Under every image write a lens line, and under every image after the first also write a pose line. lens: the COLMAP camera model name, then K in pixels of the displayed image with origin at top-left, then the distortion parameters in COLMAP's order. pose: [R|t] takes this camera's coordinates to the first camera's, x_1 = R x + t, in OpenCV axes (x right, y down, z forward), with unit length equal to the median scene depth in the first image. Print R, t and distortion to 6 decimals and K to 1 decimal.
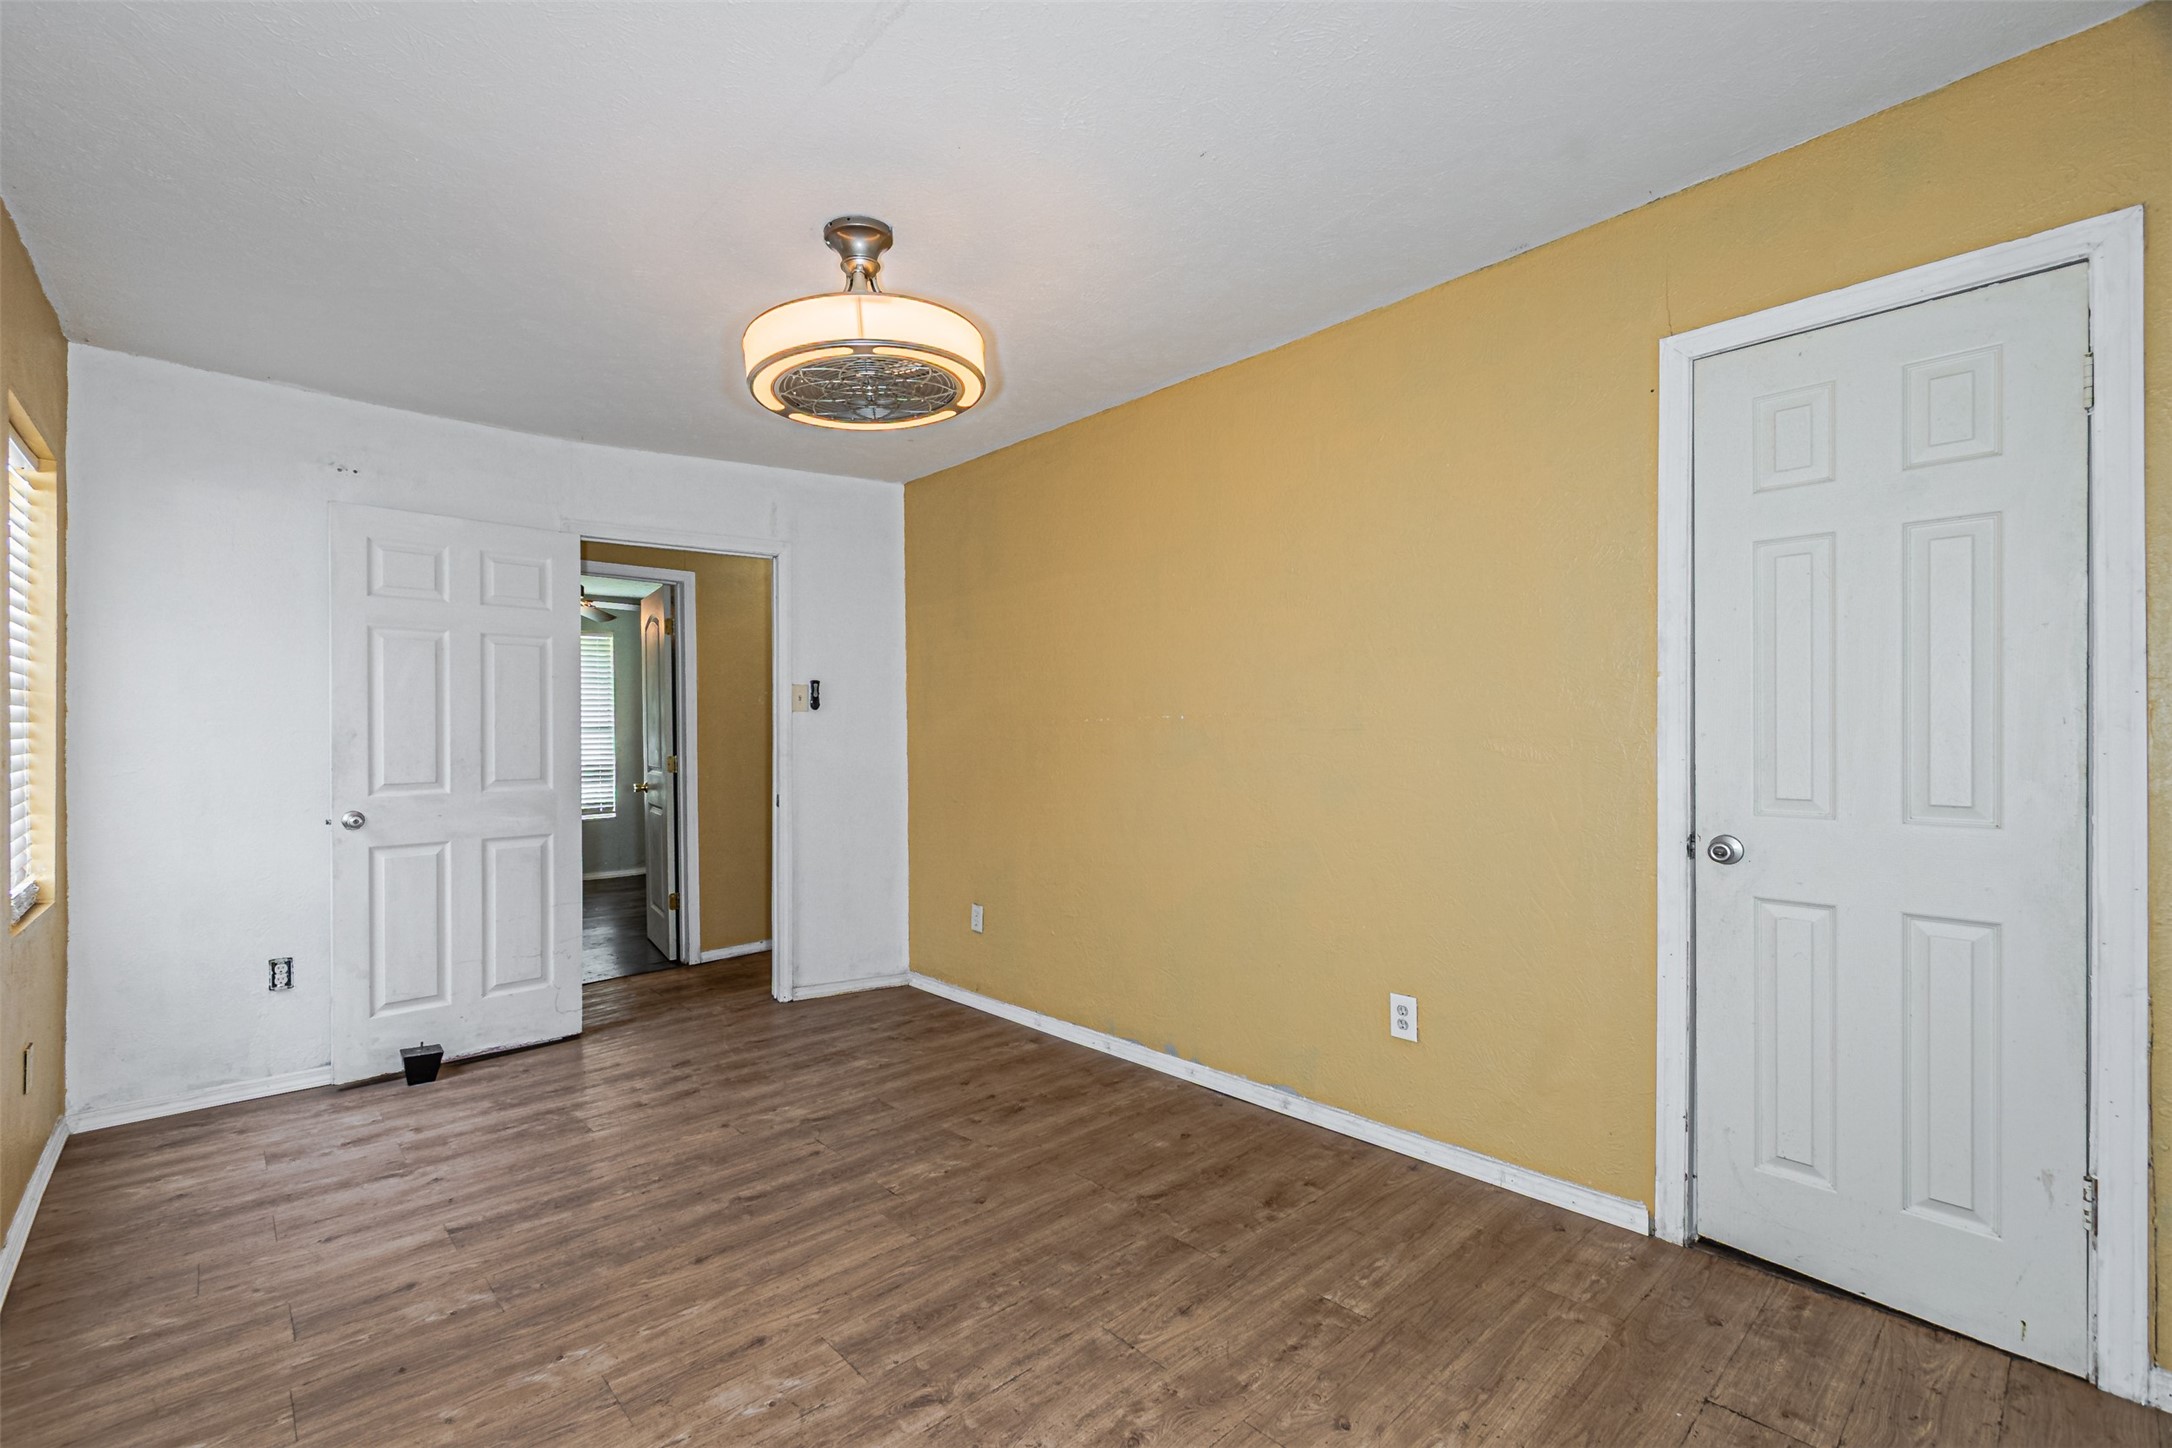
lens RADIAL K [[961.7, 0, 1080.7], [0, 961.7, 730.2], [0, 0, 1]] dist [0.002370, -0.000426]
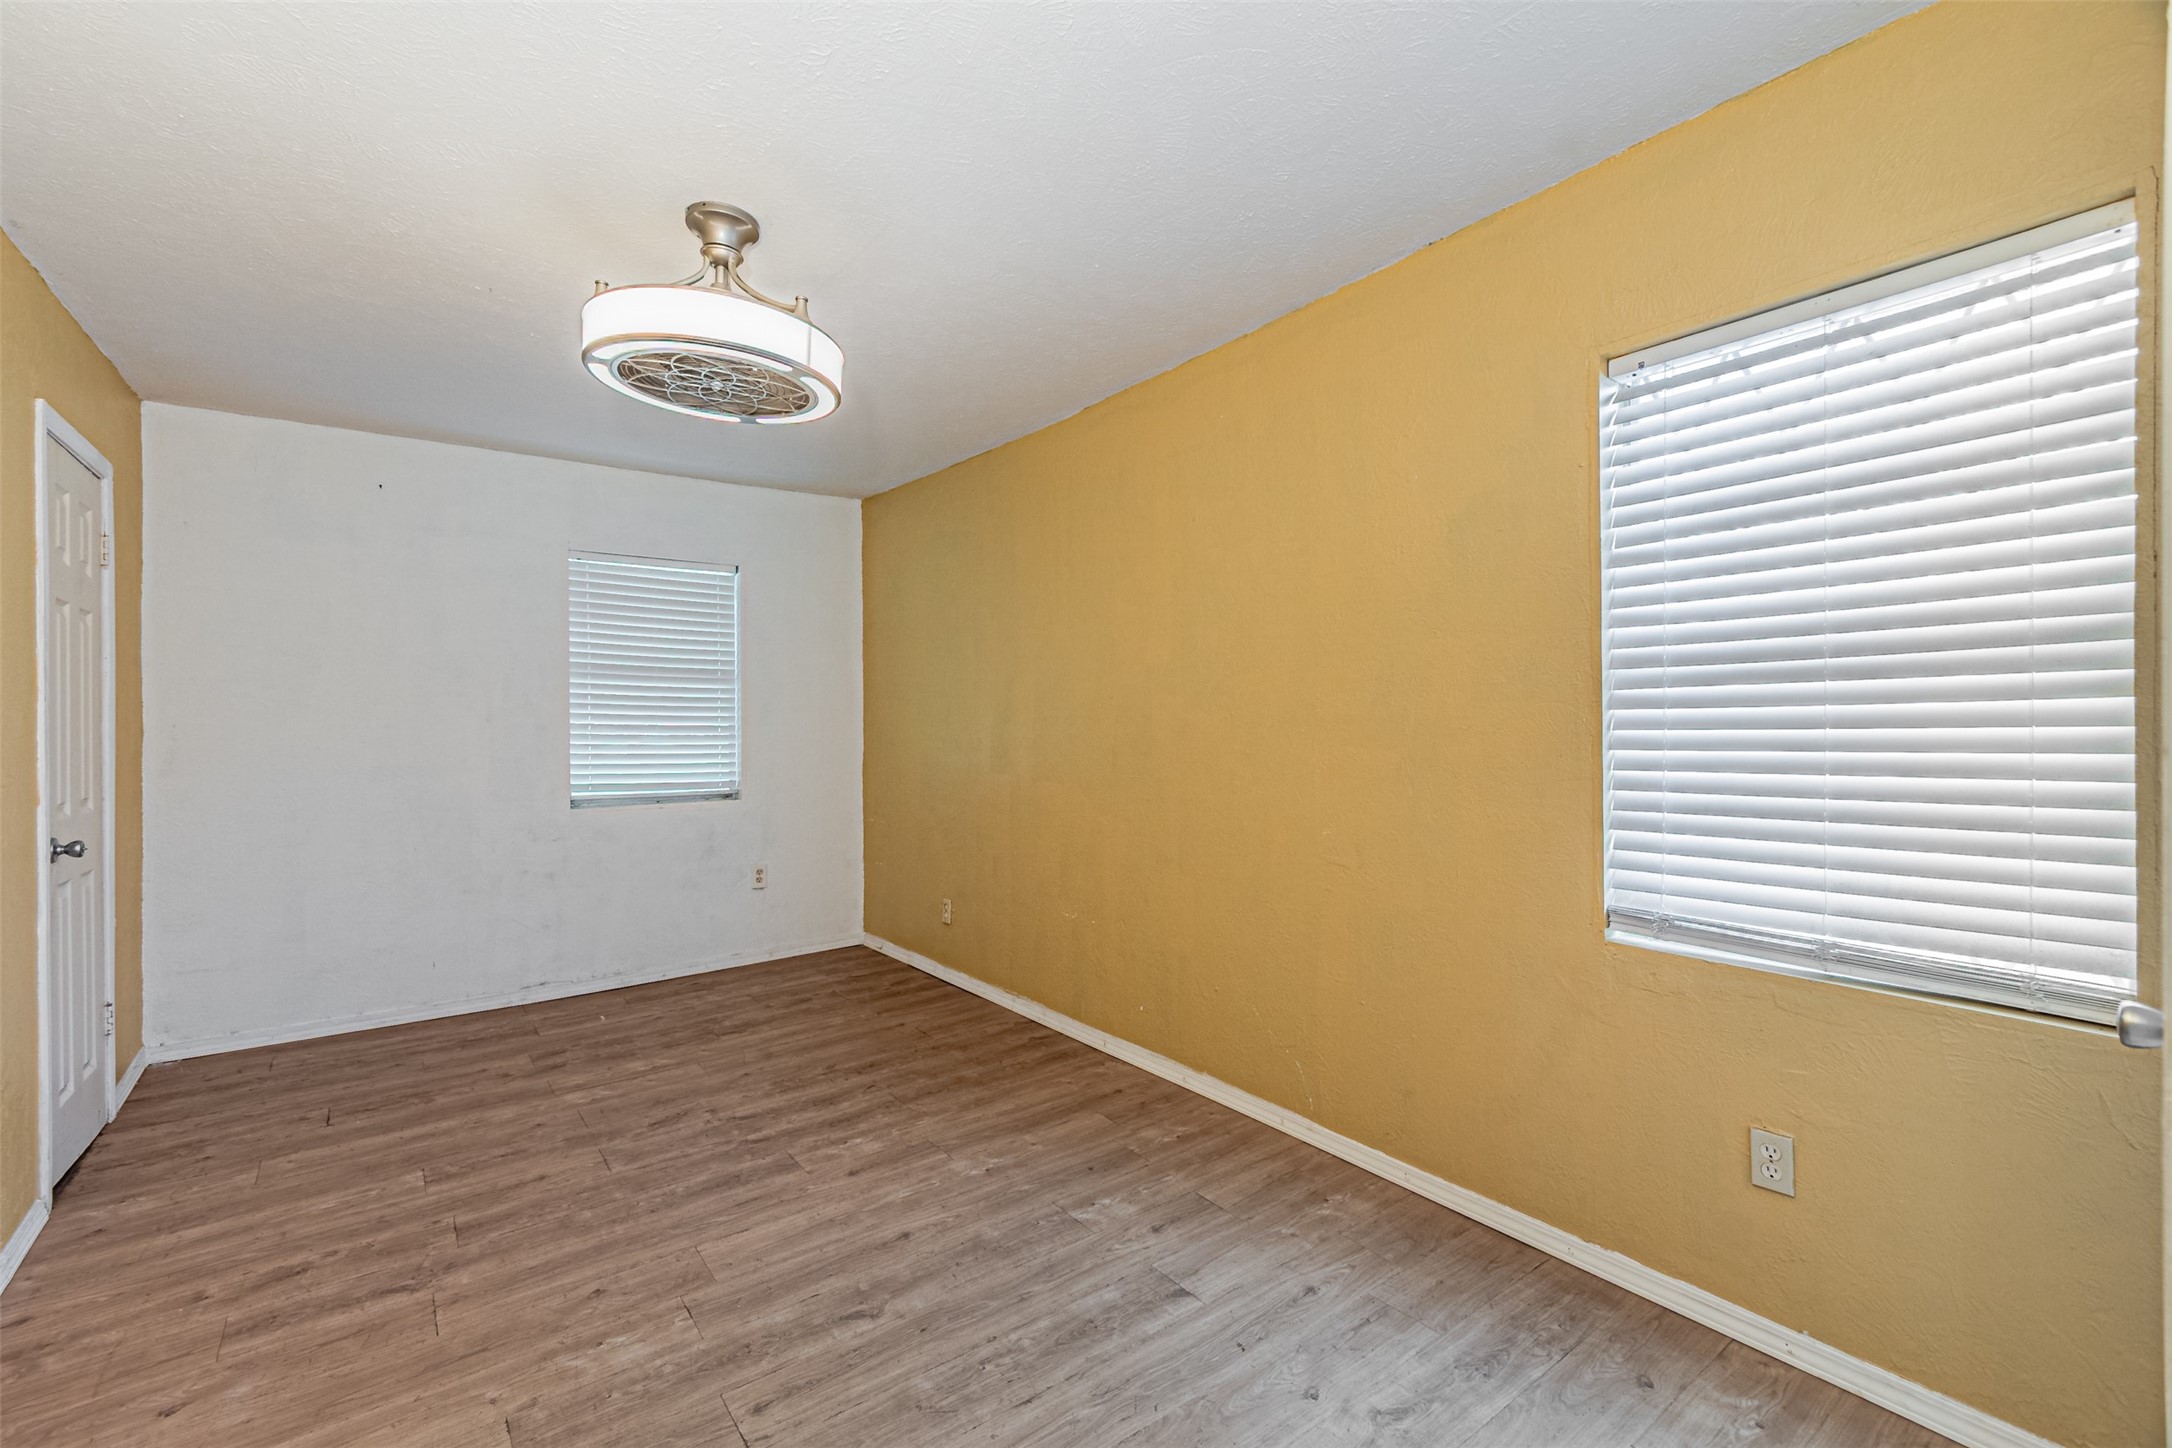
lens RADIAL K [[961.7, 0, 1080.7], [0, 961.7, 730.2], [0, 0, 1]] dist [0.002370, -0.000426]
pose [[-0.994587, 0.017324, 0.102452, -0.692506], [0.018334, 0.999792, 0.008932, -0.009853], [-0.102276, 0.010762, -0.994698, 1.988752]]
